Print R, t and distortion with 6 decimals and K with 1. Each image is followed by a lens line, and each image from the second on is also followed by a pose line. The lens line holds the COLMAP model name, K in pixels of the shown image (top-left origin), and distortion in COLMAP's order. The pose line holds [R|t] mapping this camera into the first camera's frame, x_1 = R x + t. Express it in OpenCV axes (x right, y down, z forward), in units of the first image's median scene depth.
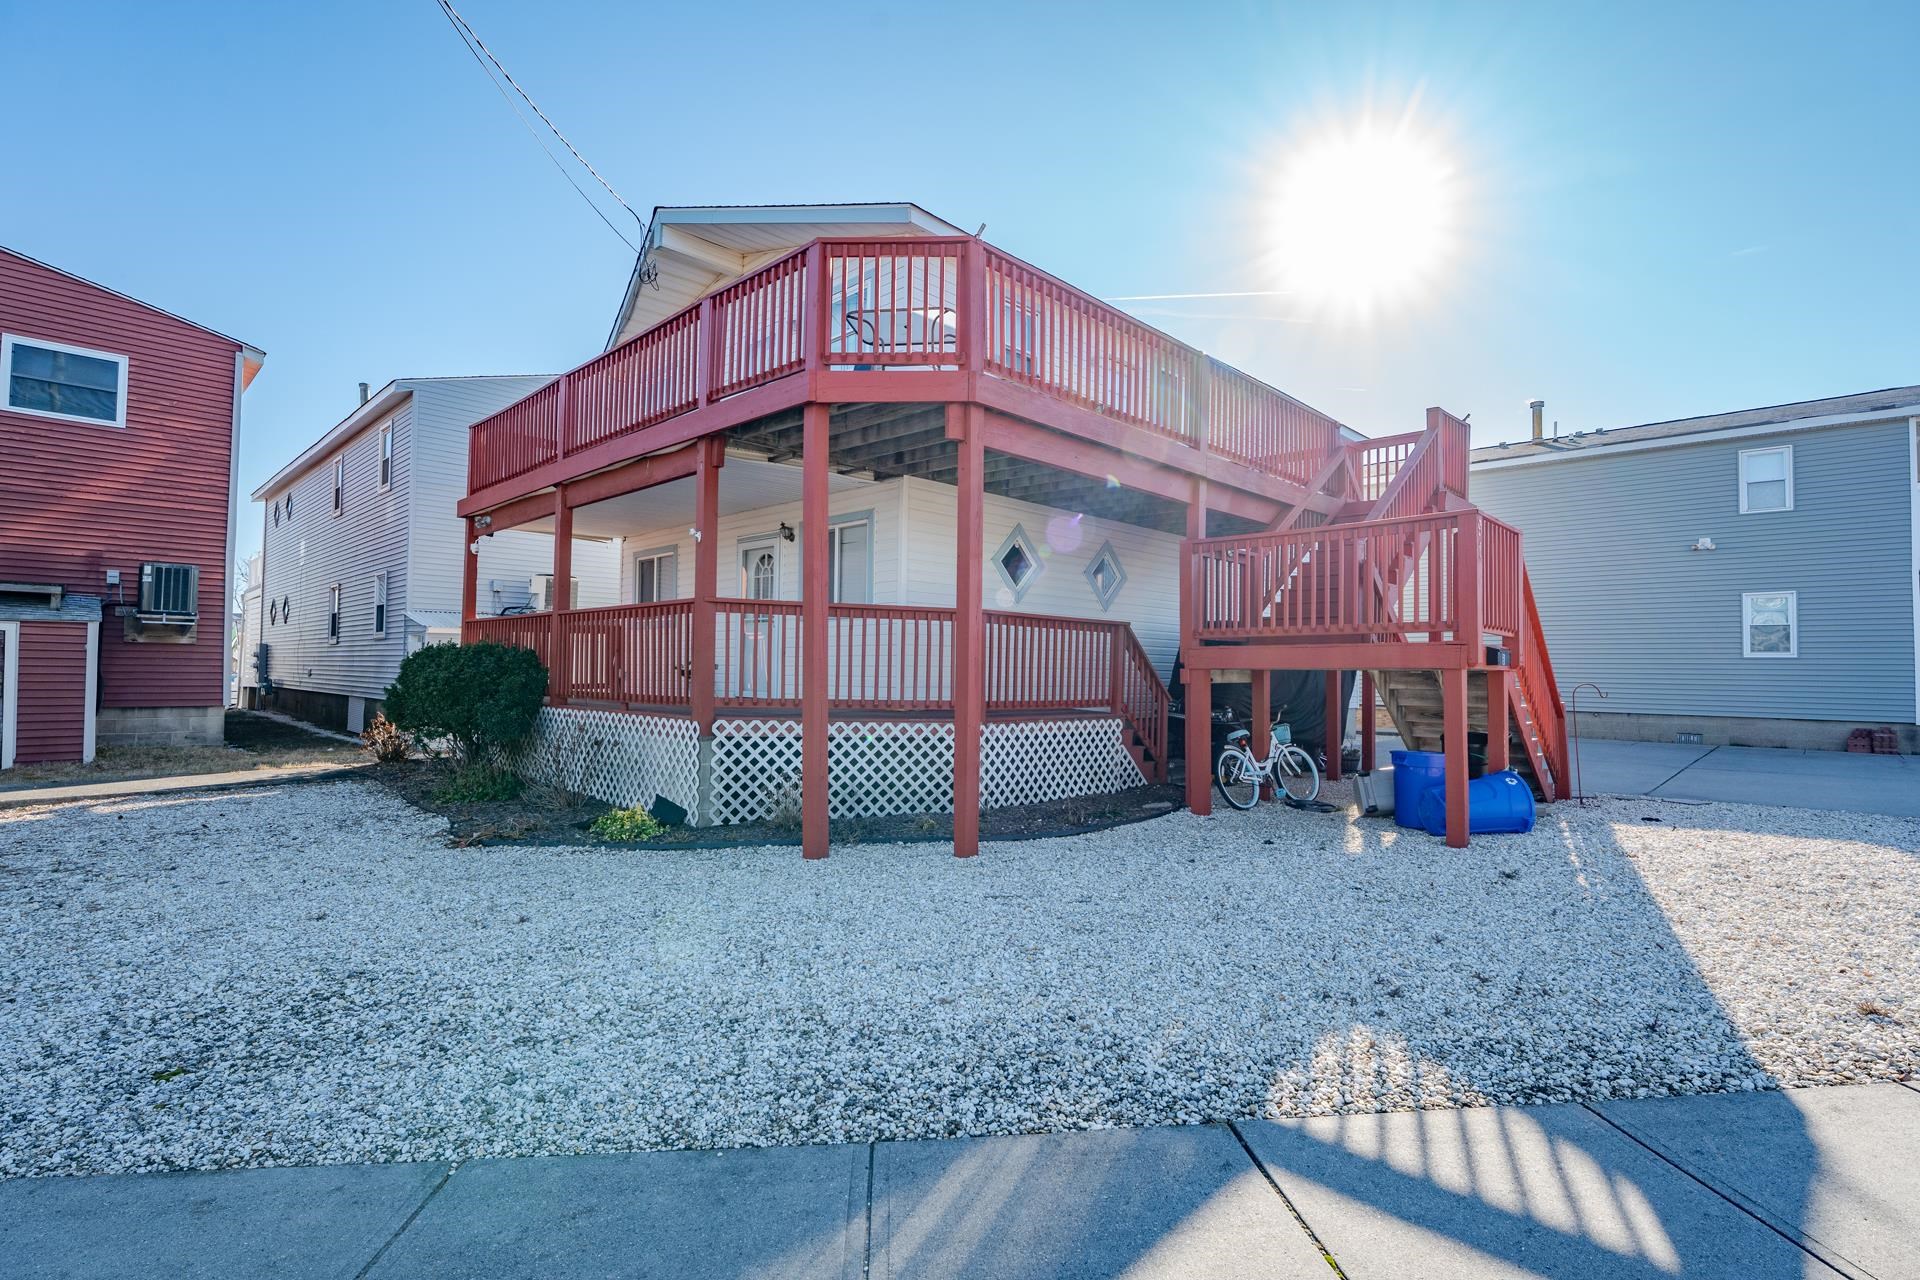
lens RADIAL K [[903.9, 0, 960.0], [0, 903.9, 640.0], [0, 0, 1]] dist [-0.015385, 0.000042]
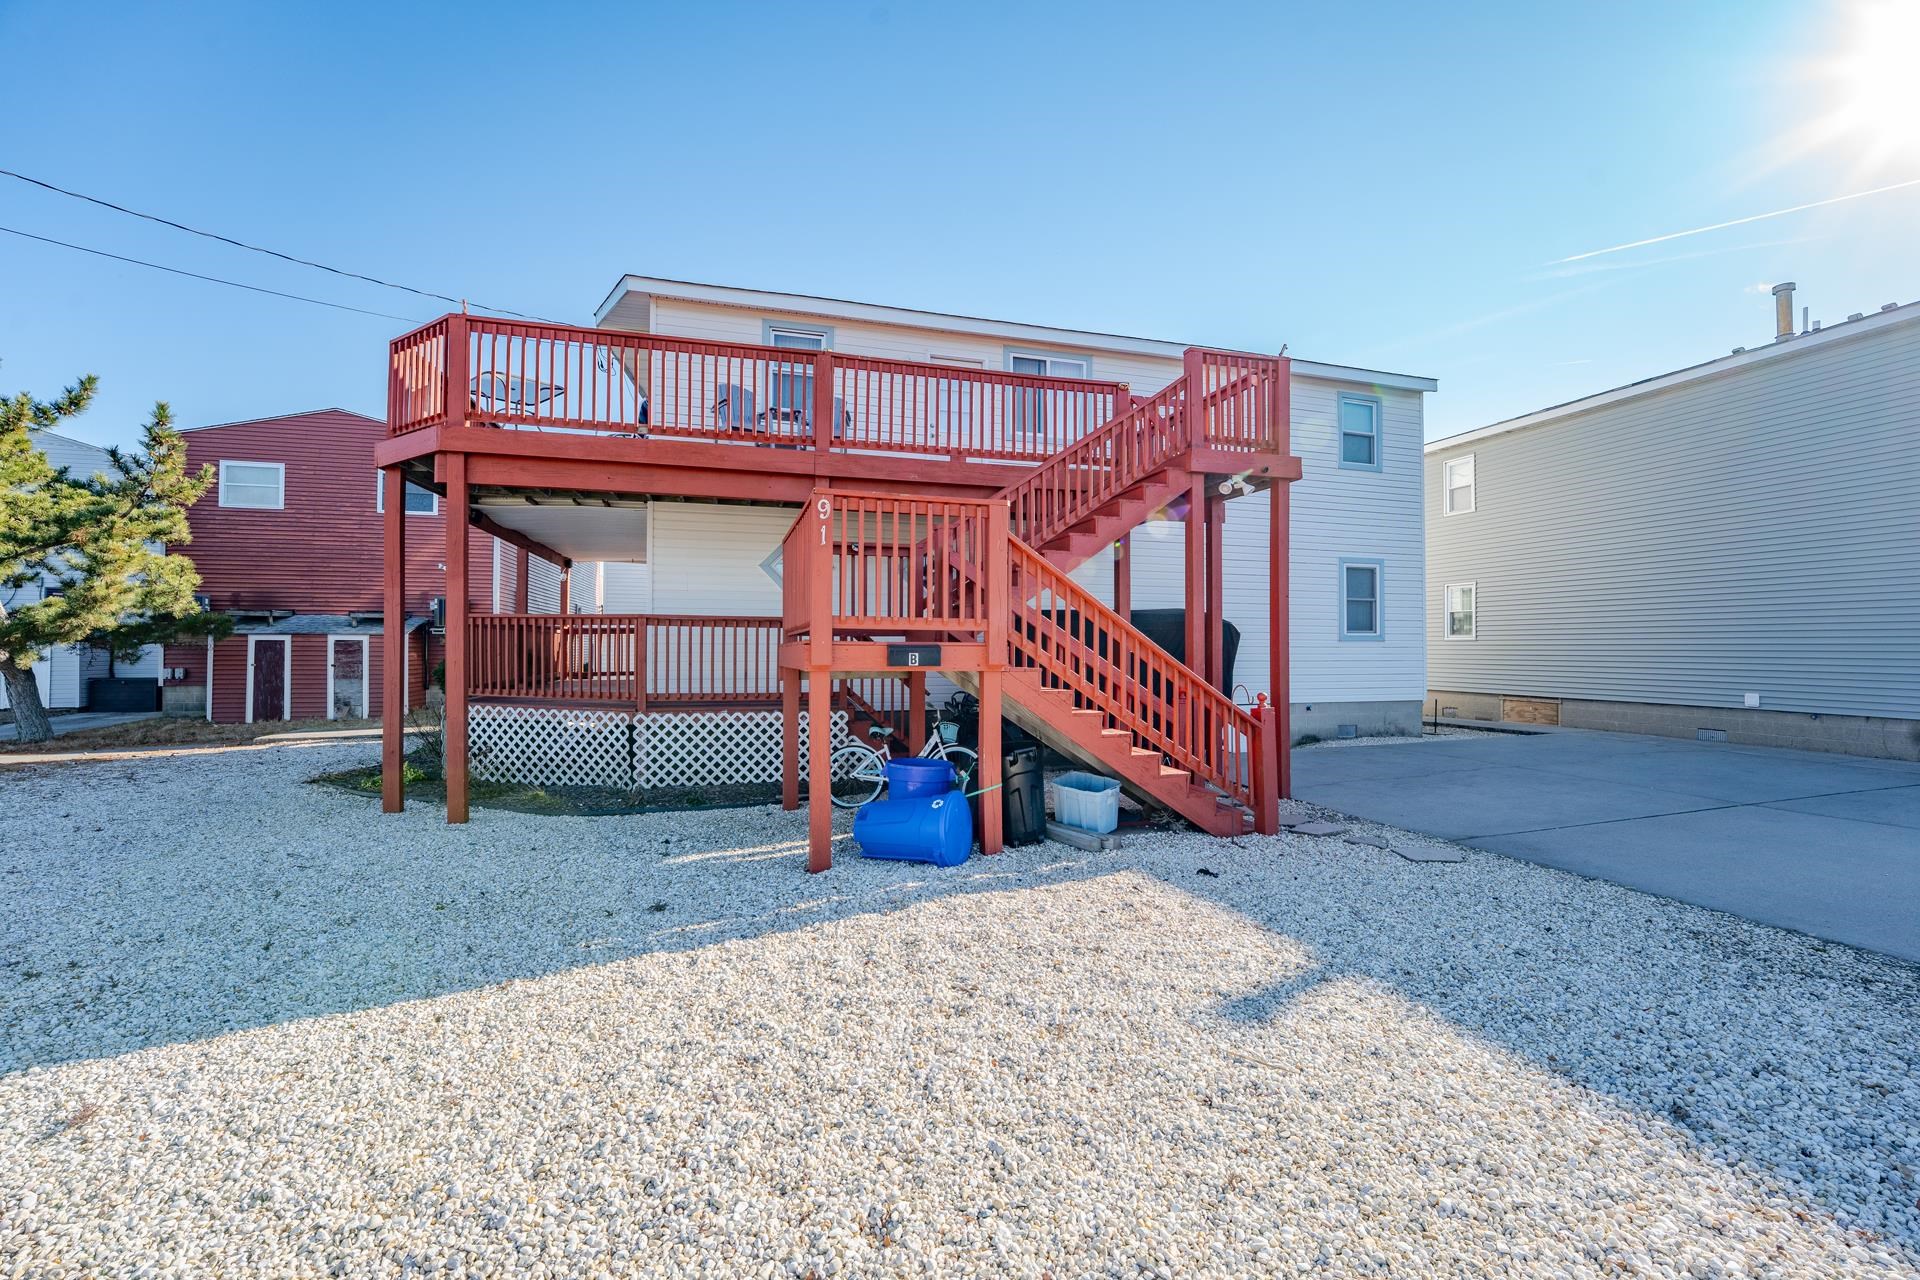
lens RADIAL K [[777.9, 0, 964.3], [0, 777.9, 641.3], [0, 0, 1]] dist [-0.027100, 0.000945]
pose [[0.872244, -0.013706, -0.488879, 0.815360], [0.025089, 0.999545, 0.016741, -0.005458], [0.488427, -0.026867, 0.872191, 0.313659]]
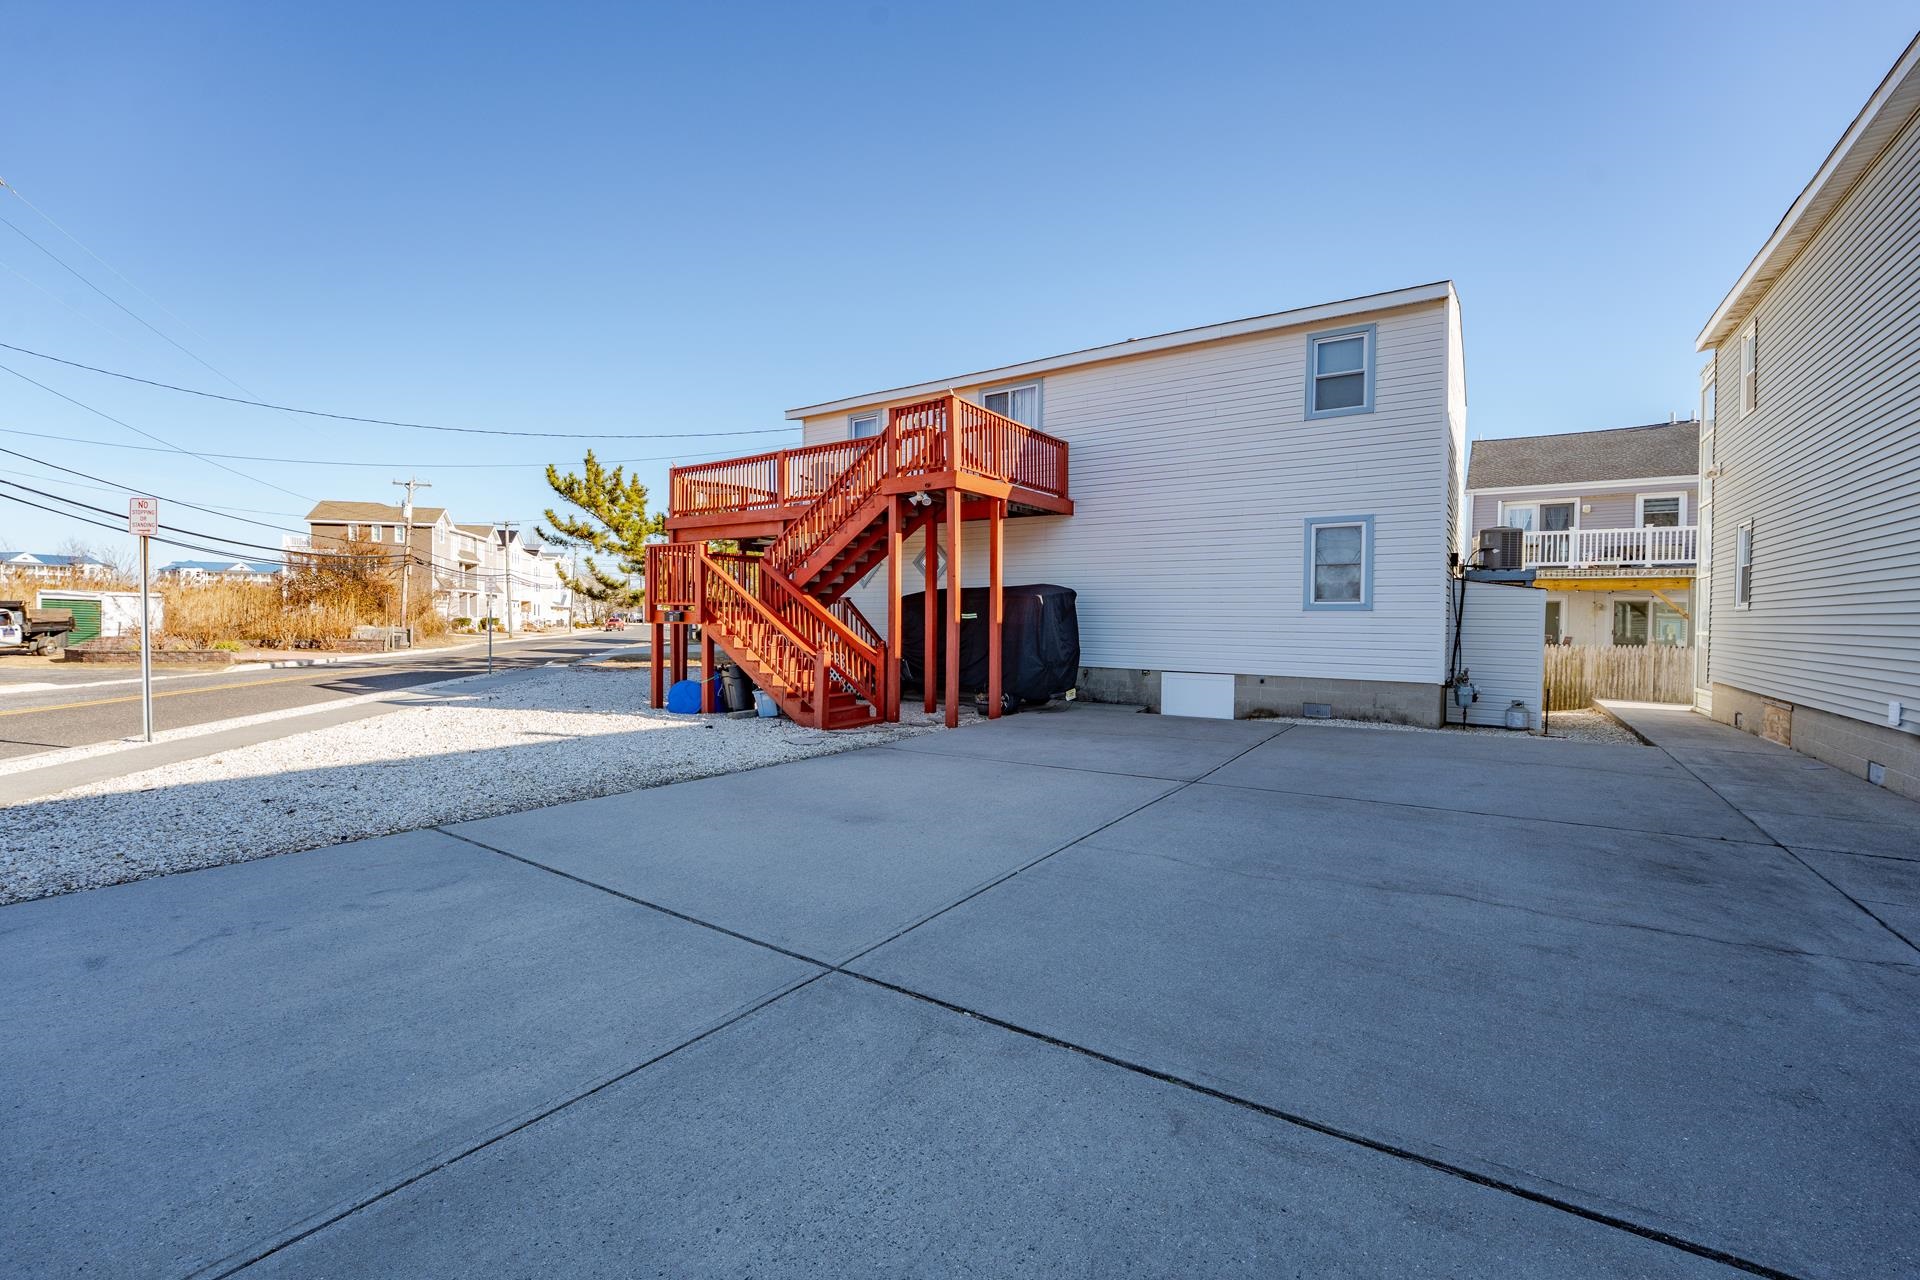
lens RADIAL K [[785.0, 0, 960.0], [0, 785.0, 640.0], [0, 0, 1]] dist [-0.020486, 0.000229]
pose [[0.175333, 0.018271, -0.984340, 1.873699], [0.027339, 0.999352, 0.023420, 0.036371], [0.984129, -0.031017, 0.174720, 1.058193]]
